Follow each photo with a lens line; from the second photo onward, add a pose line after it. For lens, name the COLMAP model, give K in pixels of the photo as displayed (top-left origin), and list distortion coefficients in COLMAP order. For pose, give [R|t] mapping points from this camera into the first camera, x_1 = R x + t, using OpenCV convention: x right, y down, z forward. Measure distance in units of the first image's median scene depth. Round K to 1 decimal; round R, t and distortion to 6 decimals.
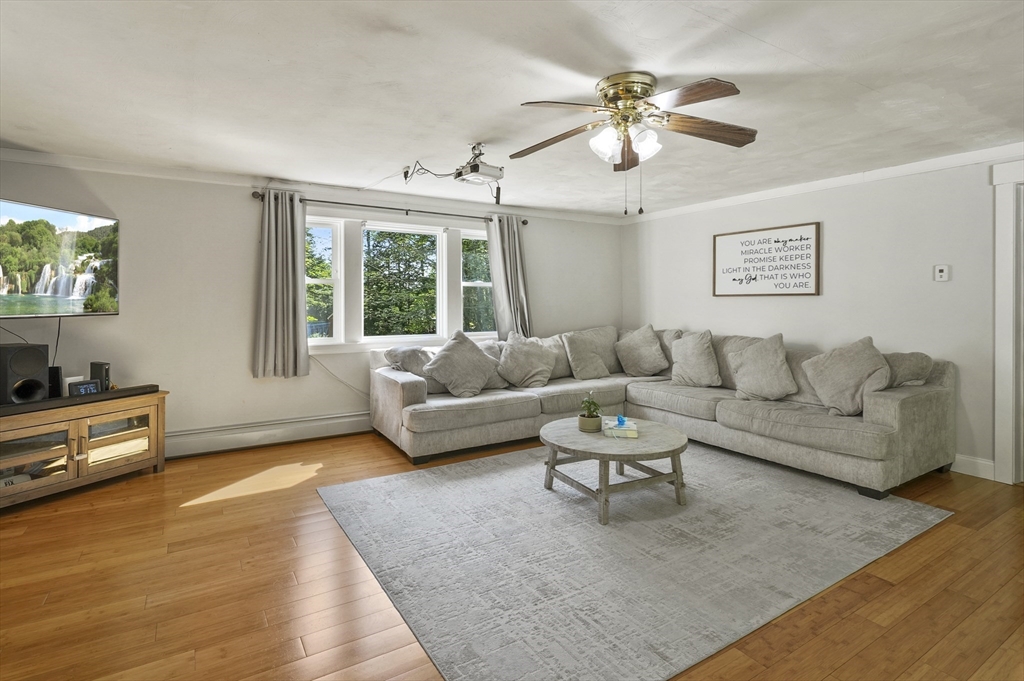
lens RADIAL K [[510.7, 0, 497.5], [0, 510.7, 302.7], [0, 0, 1]] dist [-0.000114, 0.000590]
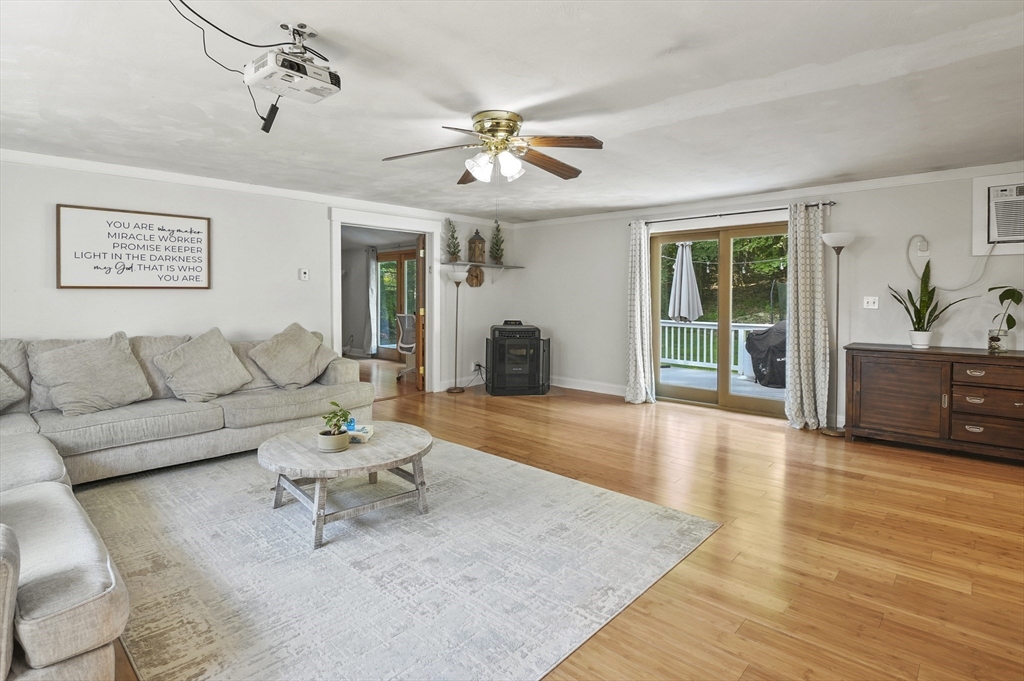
lens RADIAL K [[475.3, 0, 511.4], [0, 475.3, 303.4], [0, 0, 1]] dist [-0.002846, -0.000306]
pose [[-0.222315, -0.023089, 0.974701, -0.433404], [0.001885, 0.999708, 0.024111, -0.006985], [-0.974973, 0.007197, -0.222207, 0.596691]]
